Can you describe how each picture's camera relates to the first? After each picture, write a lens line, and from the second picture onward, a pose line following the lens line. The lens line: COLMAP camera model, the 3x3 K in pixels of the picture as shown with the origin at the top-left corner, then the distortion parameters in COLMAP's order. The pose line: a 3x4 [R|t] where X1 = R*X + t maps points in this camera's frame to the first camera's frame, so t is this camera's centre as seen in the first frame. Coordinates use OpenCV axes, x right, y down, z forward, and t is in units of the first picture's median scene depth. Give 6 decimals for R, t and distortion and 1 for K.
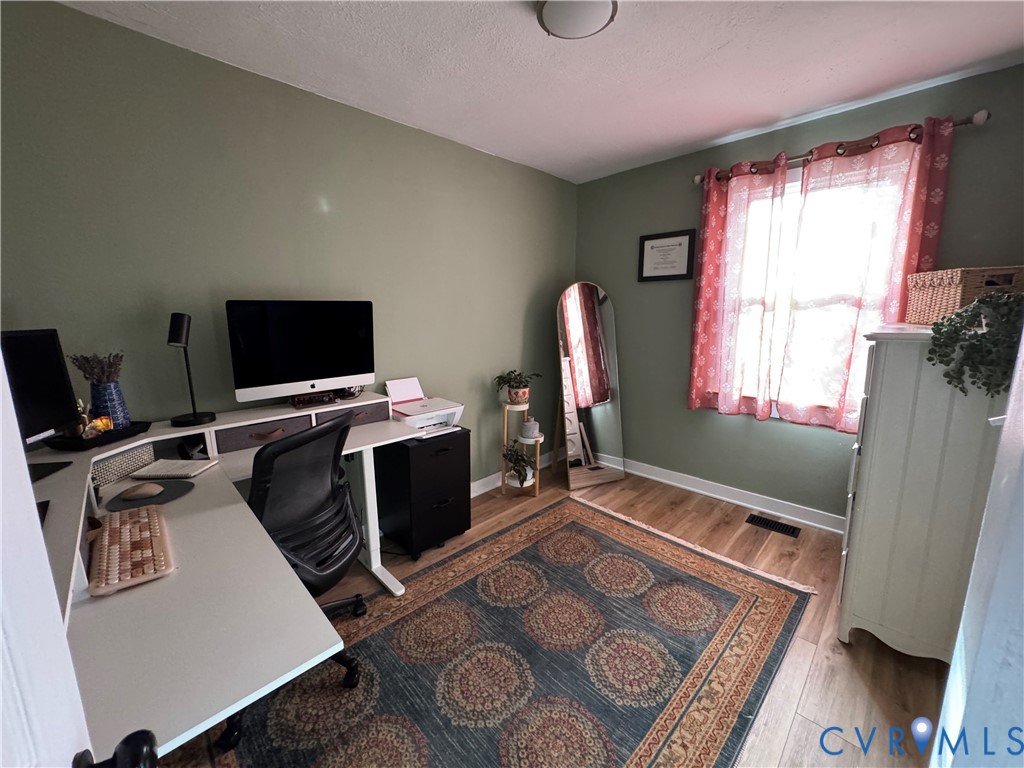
lens RADIAL K [[409.7, 0, 511.2], [0, 409.7, 383.3], [0, 0, 1]] dist [-0.004192, 0.000190]
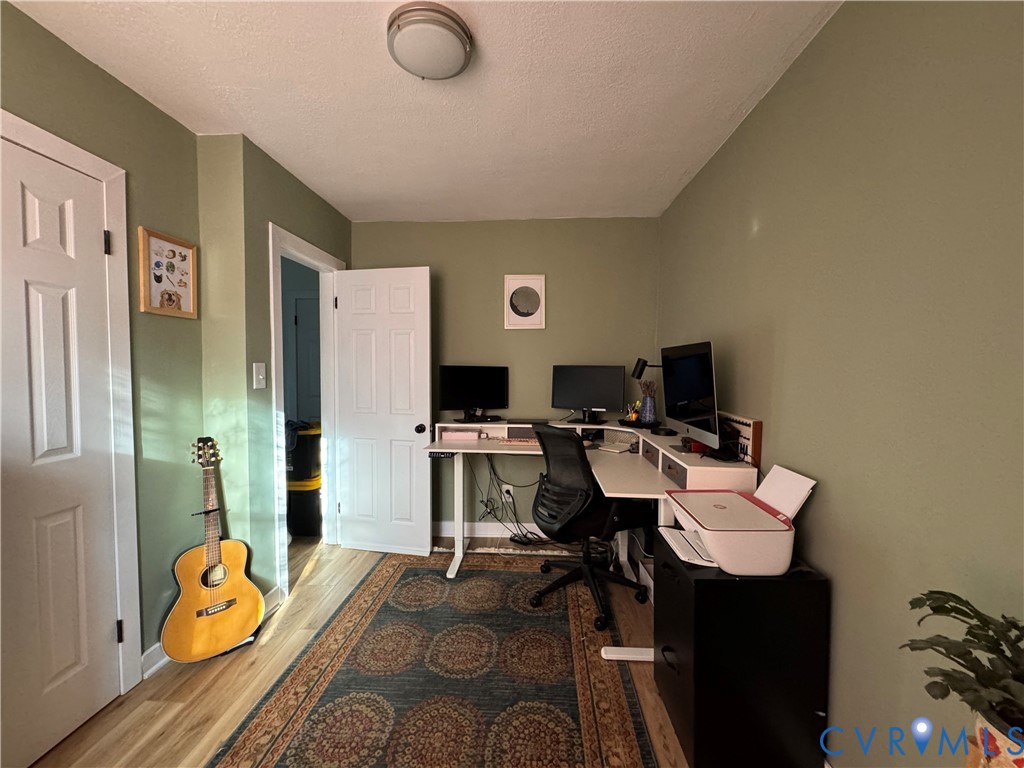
lens RADIAL K [[409.7, 0, 511.2], [0, 409.7, 383.3], [0, 0, 1]] dist [-0.004192, 0.000190]
pose [[-0.742172, 0.031990, -0.669445, 0.562792], [-0.116531, 0.977486, 0.175900, -0.261291], [0.660001, 0.208560, -0.721735, 1.622660]]
